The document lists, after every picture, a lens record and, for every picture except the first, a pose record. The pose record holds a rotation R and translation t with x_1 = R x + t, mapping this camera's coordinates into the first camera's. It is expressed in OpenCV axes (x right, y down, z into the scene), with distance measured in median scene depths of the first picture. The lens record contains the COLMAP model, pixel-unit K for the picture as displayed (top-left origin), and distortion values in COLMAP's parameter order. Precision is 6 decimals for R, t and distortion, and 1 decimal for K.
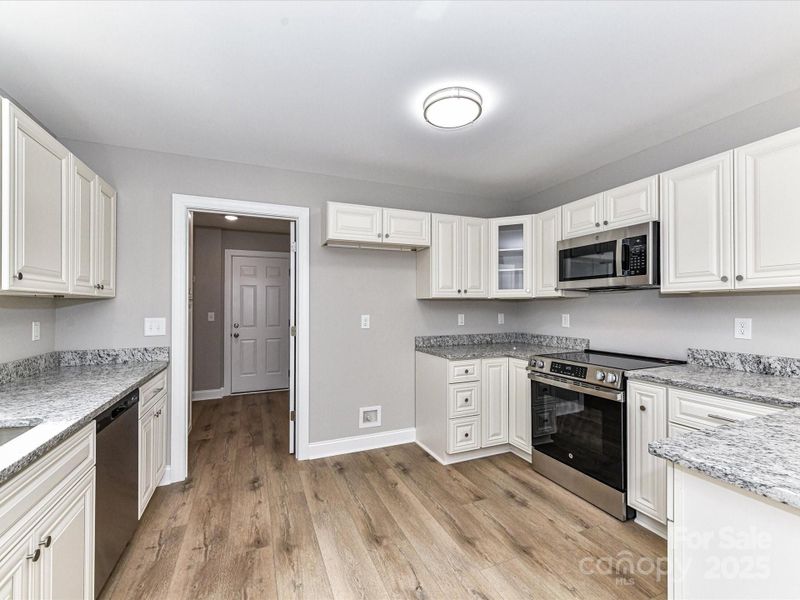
lens RADIAL K [[349.4, 0, 407.7], [0, 349.4, 304.4], [0, 0, 1]] dist [0.001751, 0.000076]
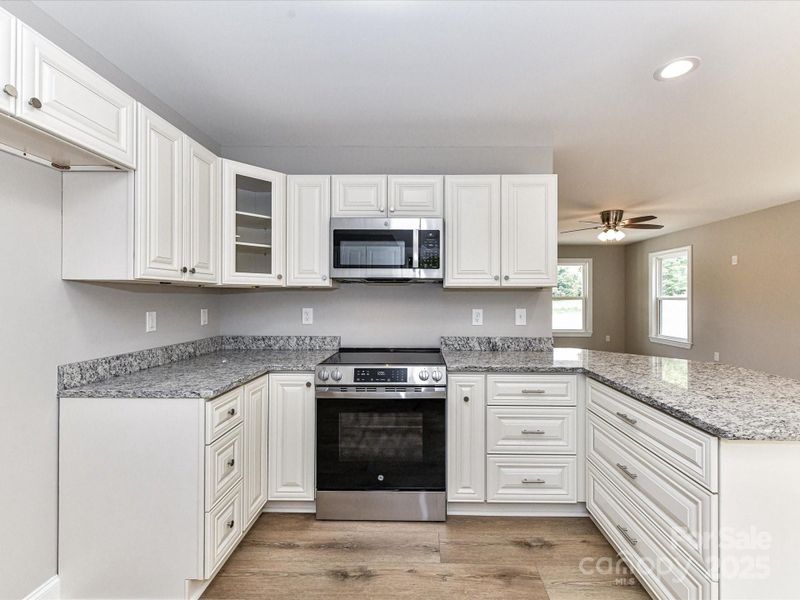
lens RADIAL K [[357.0, 0, 411.1], [0, 357.0, 297.3], [0, 0, 1]] dist [0.001278, 0.000033]
pose [[0.418588, 0.010820, 0.908112, -0.259963], [-0.011899, 0.999909, -0.006429, 0.005751], [-0.908098, -0.008114, 0.418678, 0.532784]]
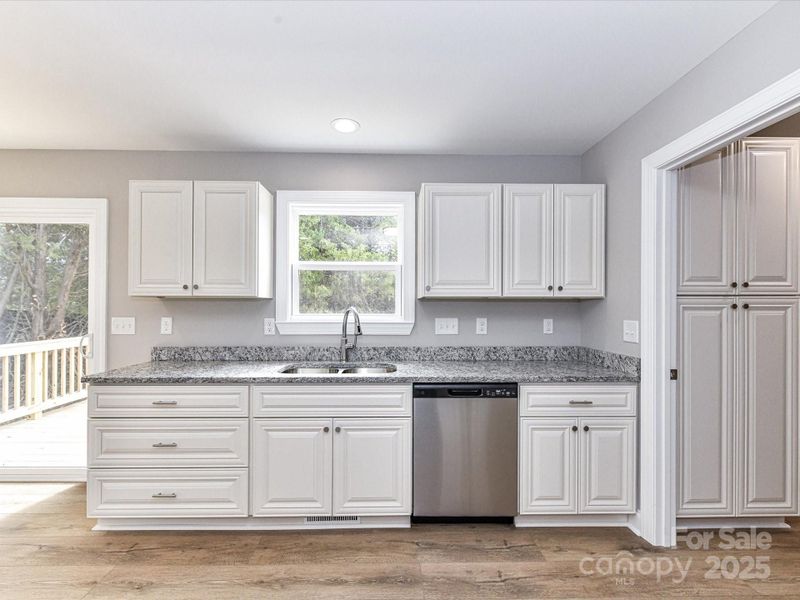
lens RADIAL K [[370.5, 0, 400.0], [0, 370.5, 300.0], [0, 0, 1]] dist [0.001676, -0.000286]
pose [[-0.390421, -0.003416, -0.920630, 0.275139], [0.010737, 0.999908, -0.008263, -0.007584], [0.920574, -0.013111, -0.390349, 0.807758]]
